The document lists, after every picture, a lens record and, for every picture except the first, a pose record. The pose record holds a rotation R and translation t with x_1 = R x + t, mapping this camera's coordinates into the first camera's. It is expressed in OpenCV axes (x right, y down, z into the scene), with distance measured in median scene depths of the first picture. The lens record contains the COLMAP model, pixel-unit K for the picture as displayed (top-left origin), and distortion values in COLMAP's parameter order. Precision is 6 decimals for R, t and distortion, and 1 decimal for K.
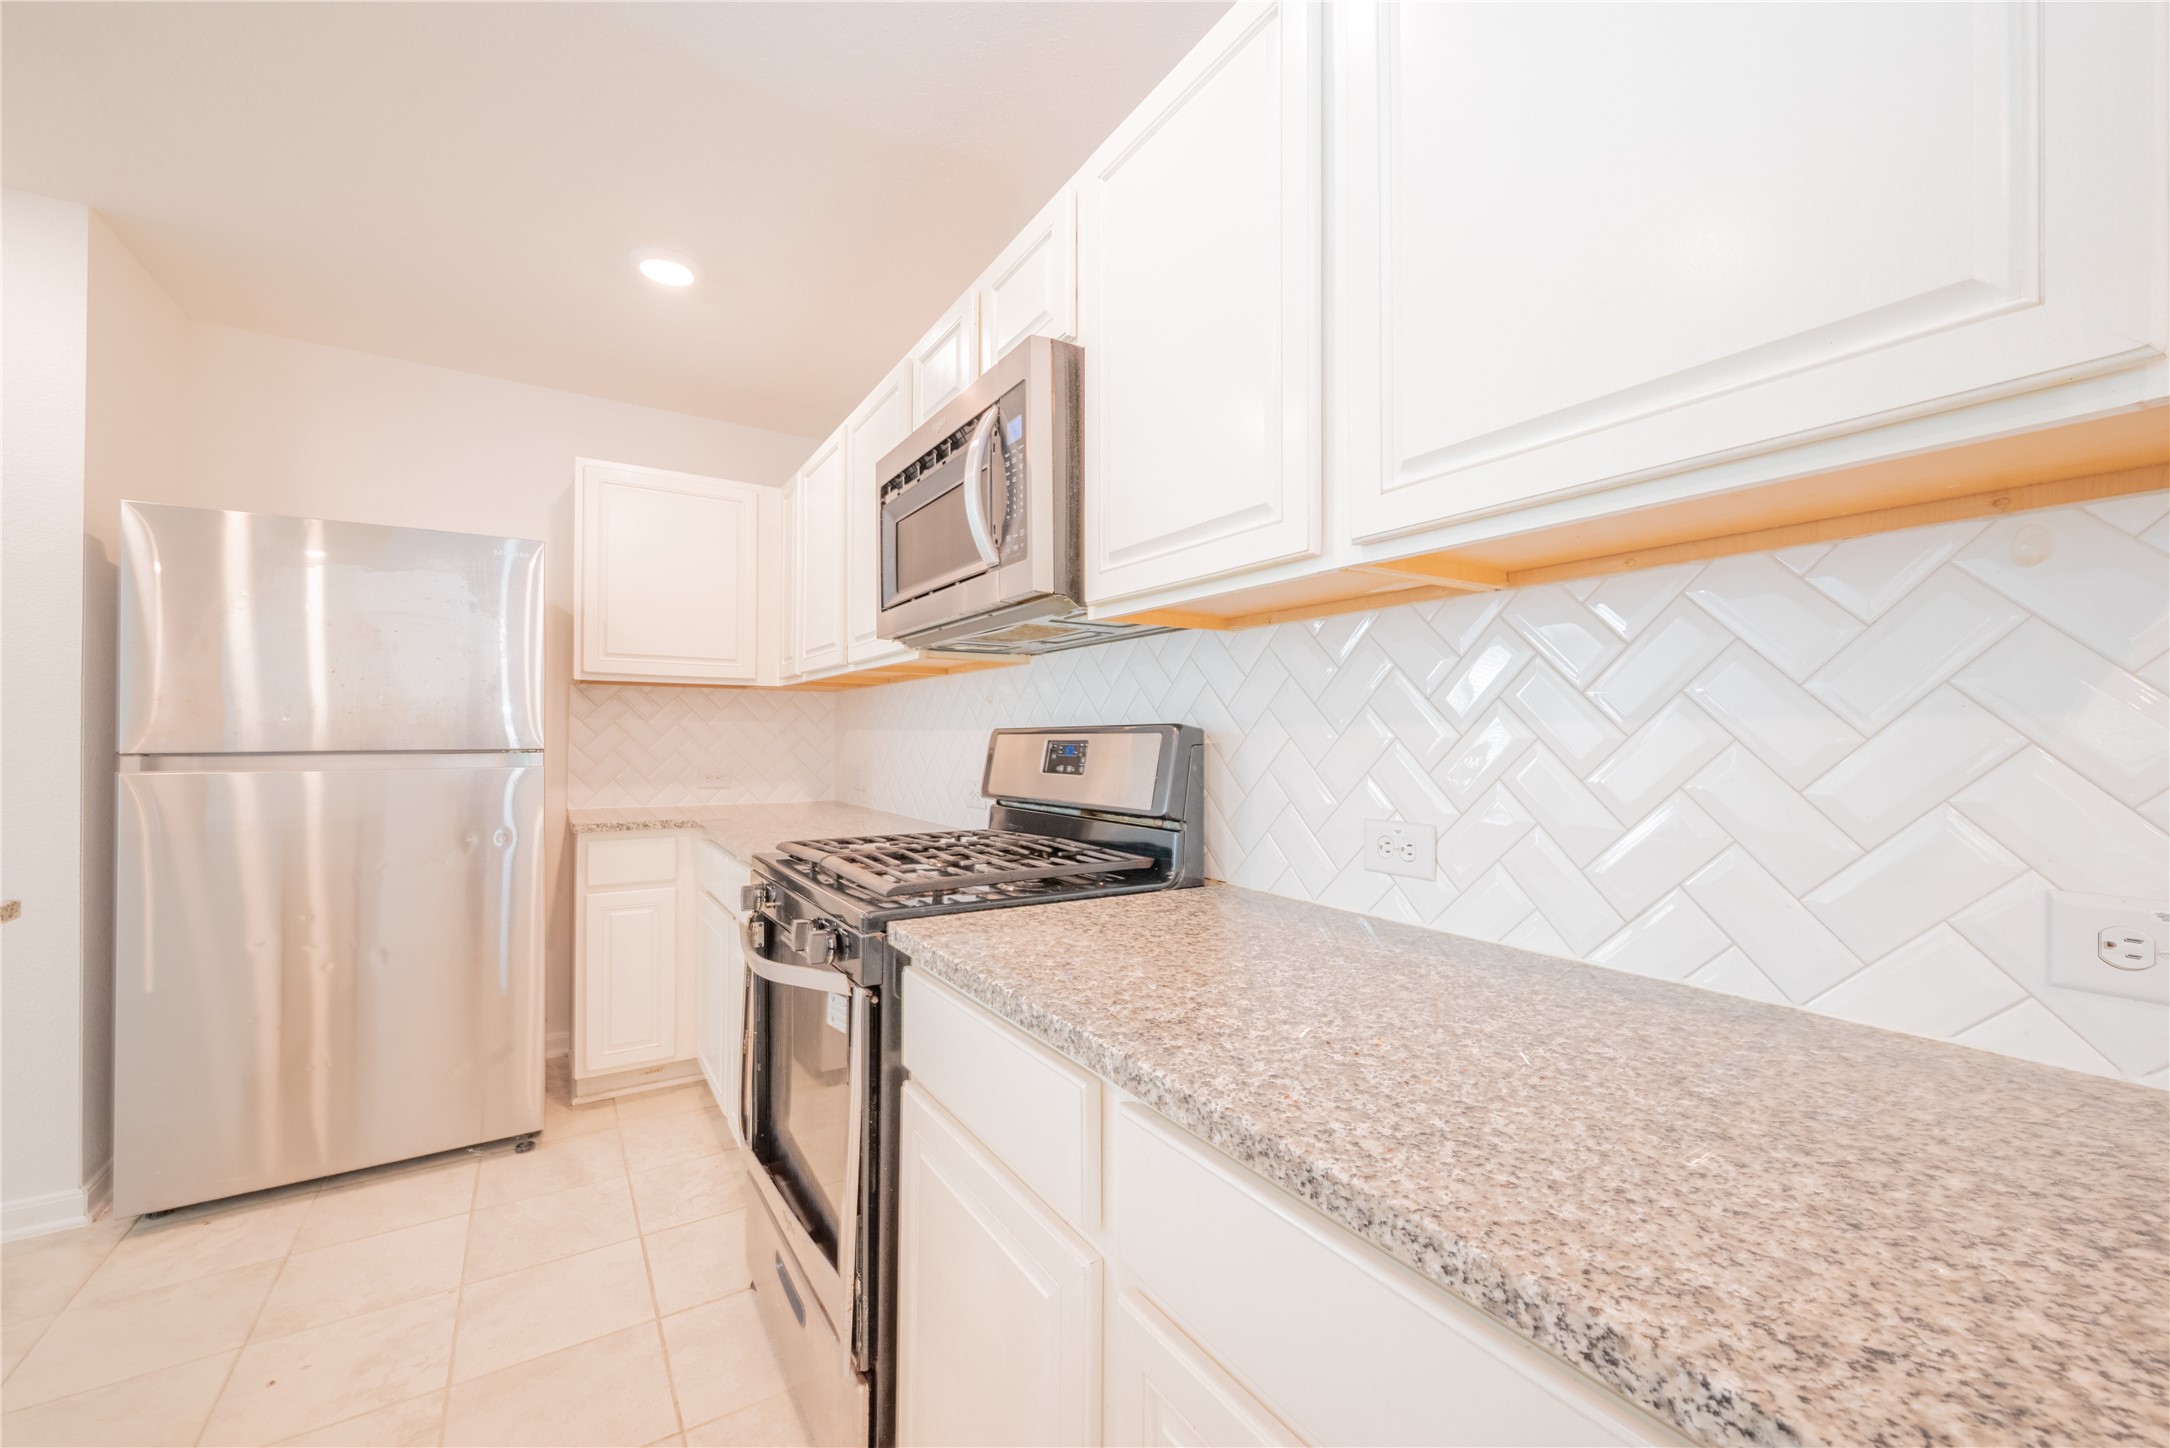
lens RADIAL K [[853.1, 0, 1094.8], [0, 853.1, 731.3], [0, 0, 1]] dist [0.001093, -0.000412]
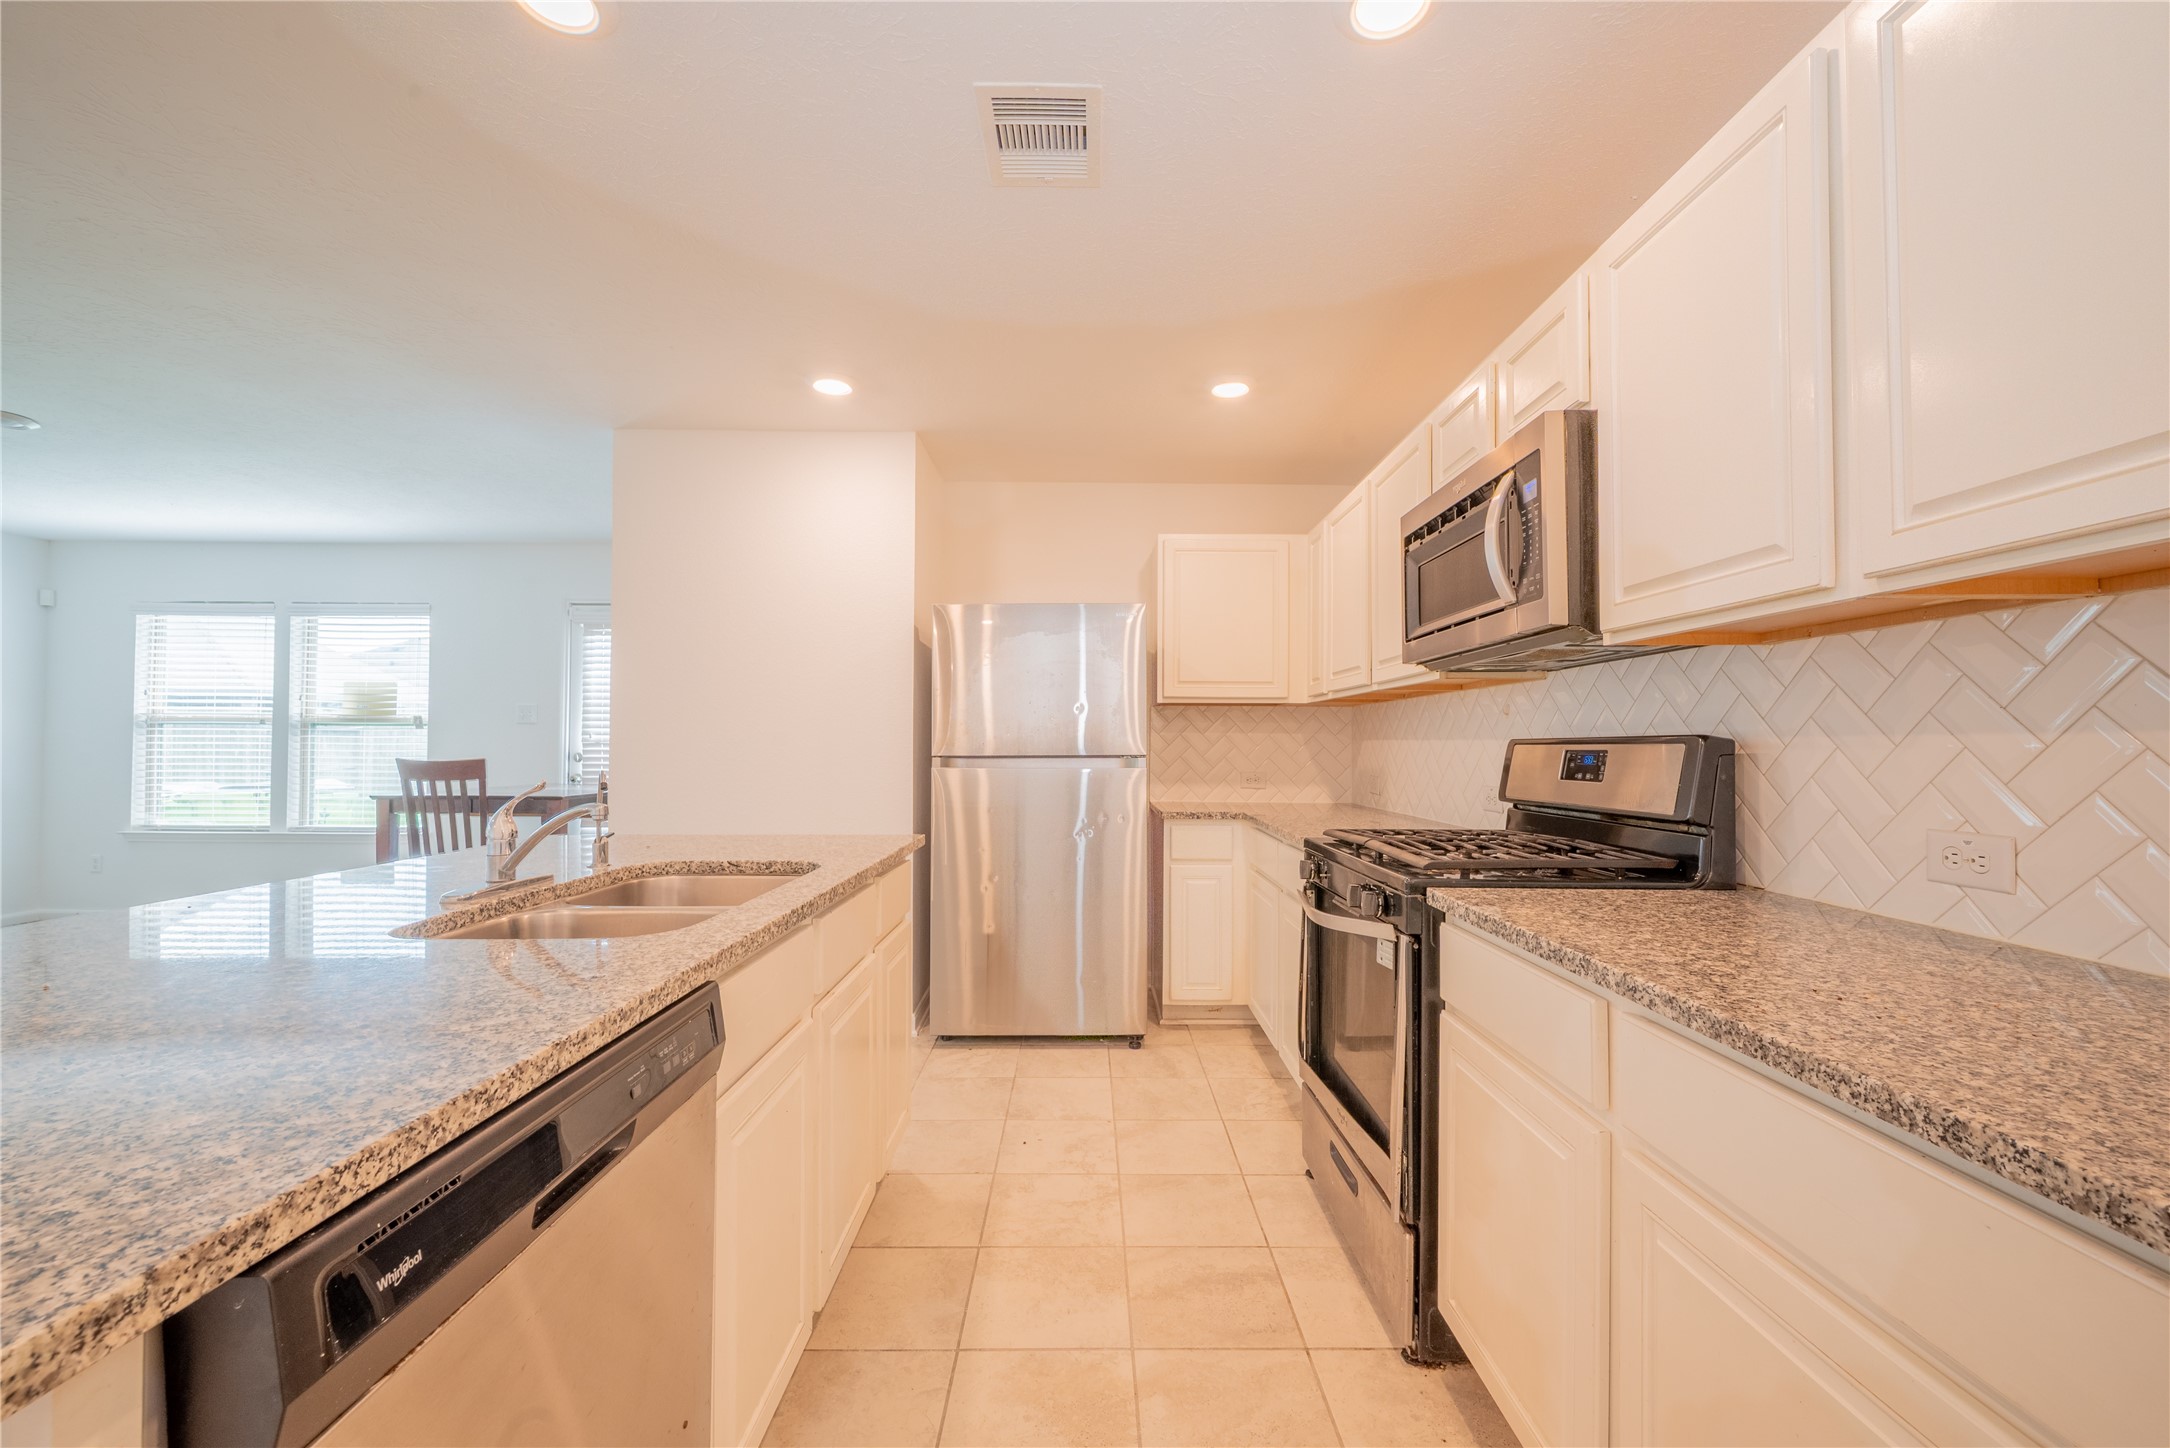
lens RADIAL K [[853.1, 0, 1094.8], [0, 853.1, 731.3], [0, 0, 1]] dist [0.001093, -0.000412]
pose [[0.844660, -0.008600, -0.535235, 0.024214], [0.002995, 0.999931, -0.011341, -0.003158], [0.535296, 0.007976, 0.844627, -0.291752]]
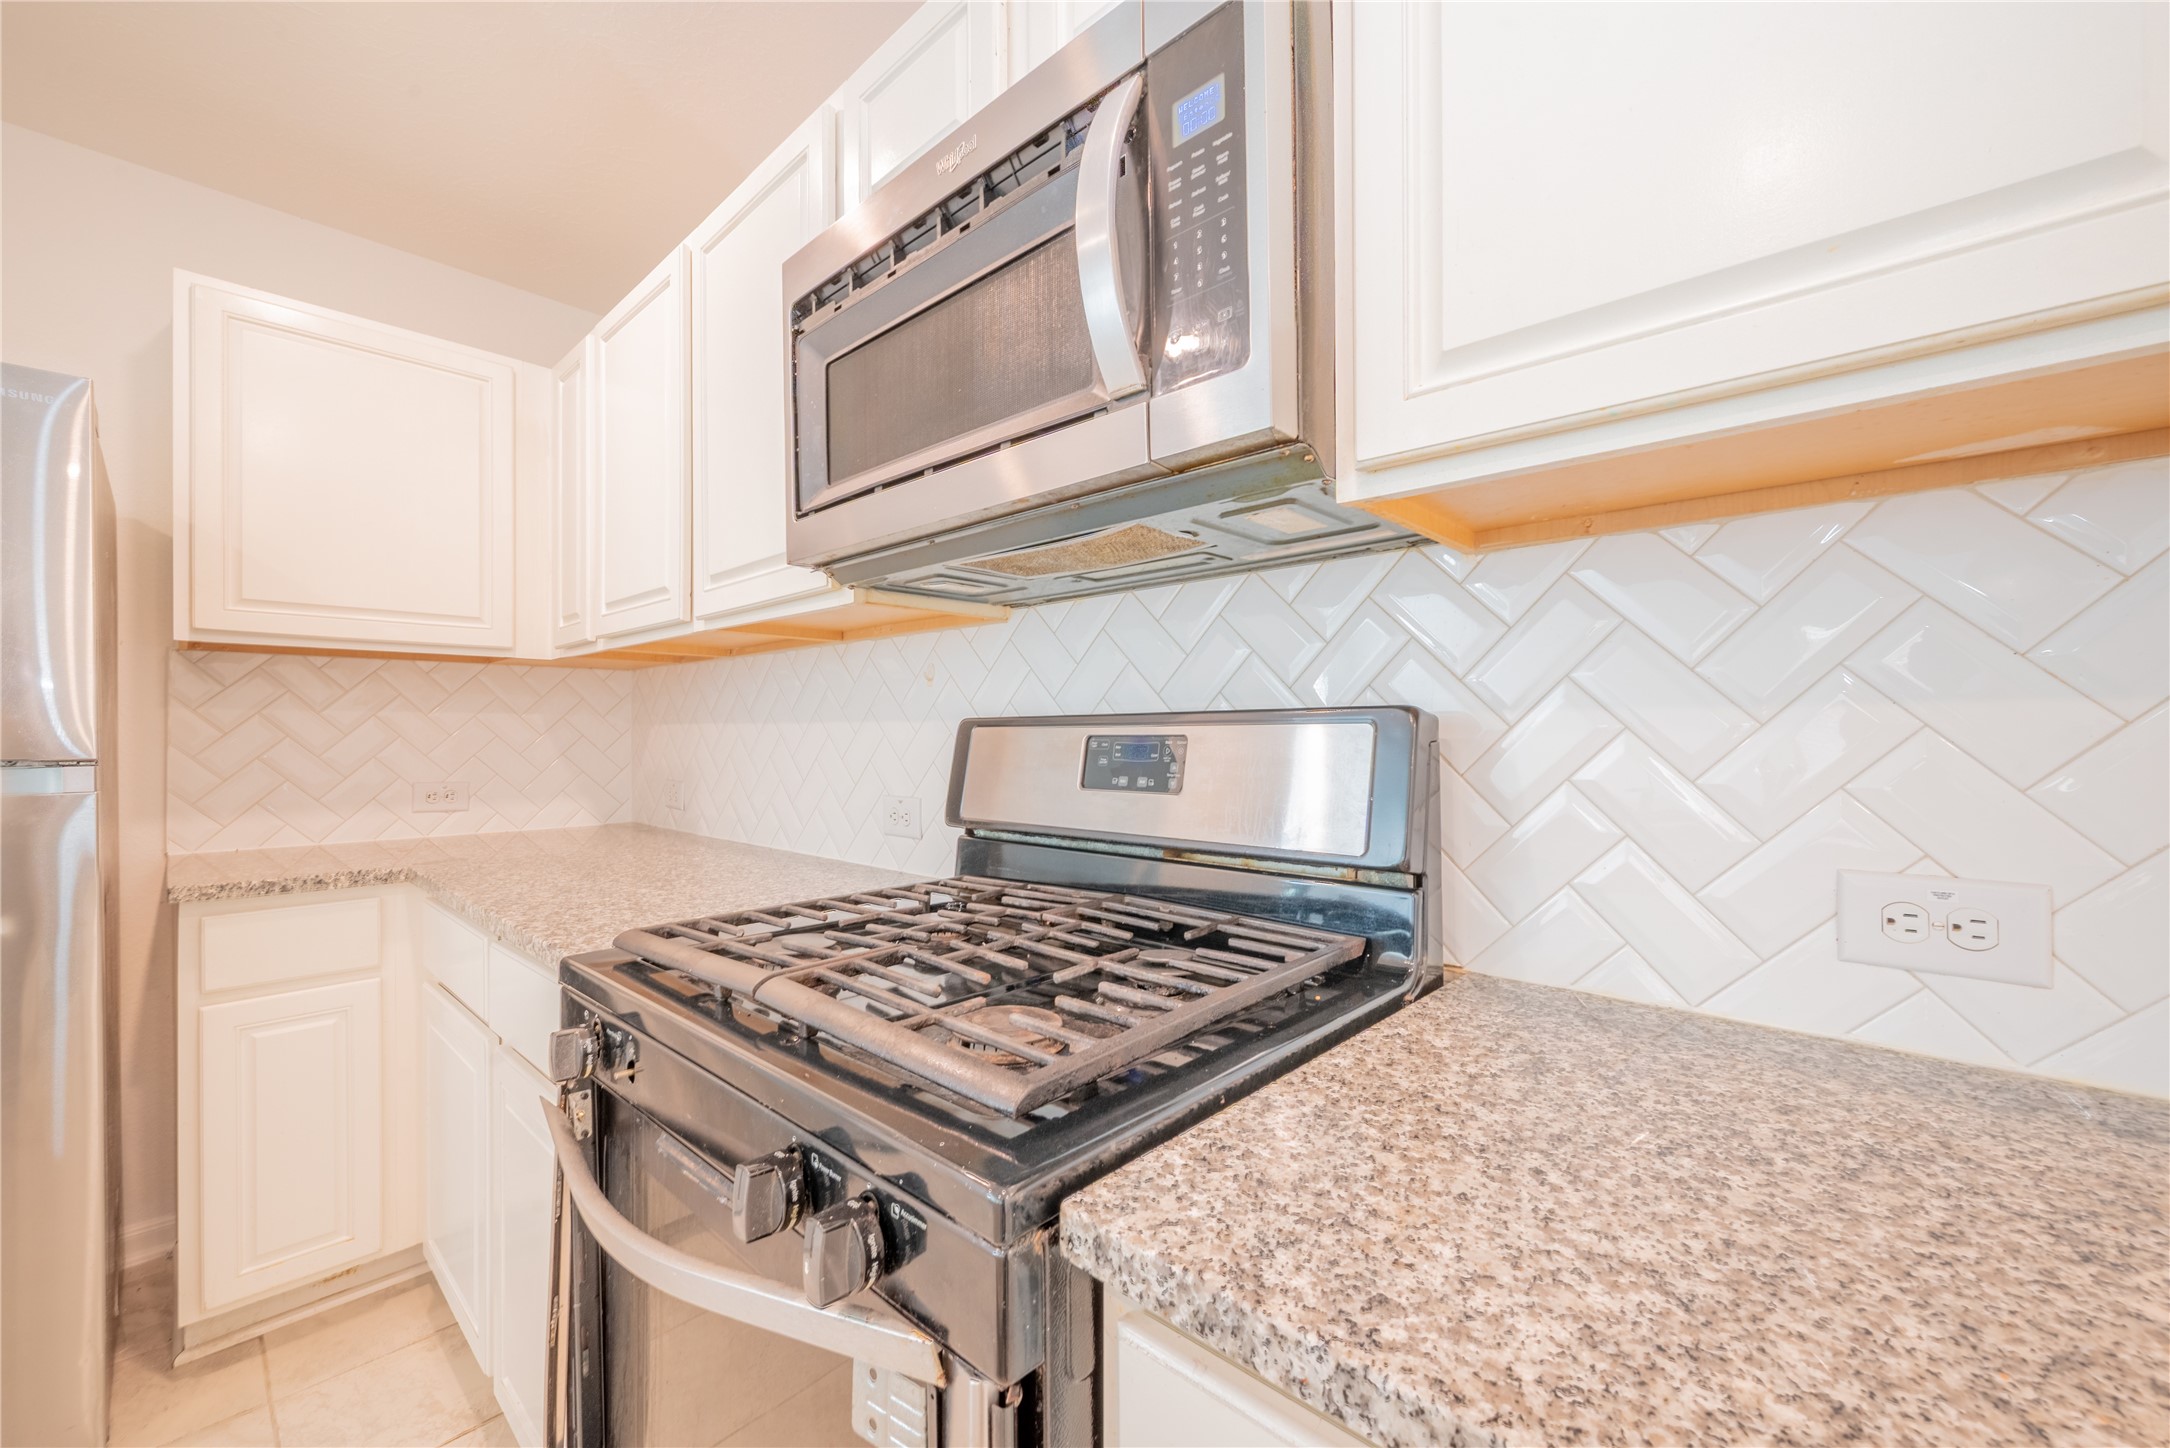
lens RADIAL K [[853.9, 0, 1091.7], [0, 853.9, 727.6], [0, 0, 1]] dist [-0.001505, 0.000020]
pose [[0.968428, -0.007410, 0.249181, -0.242438], [0.006328, 0.999967, 0.005146, 0.001776], [-0.249211, -0.003407, 0.968443, 0.462468]]
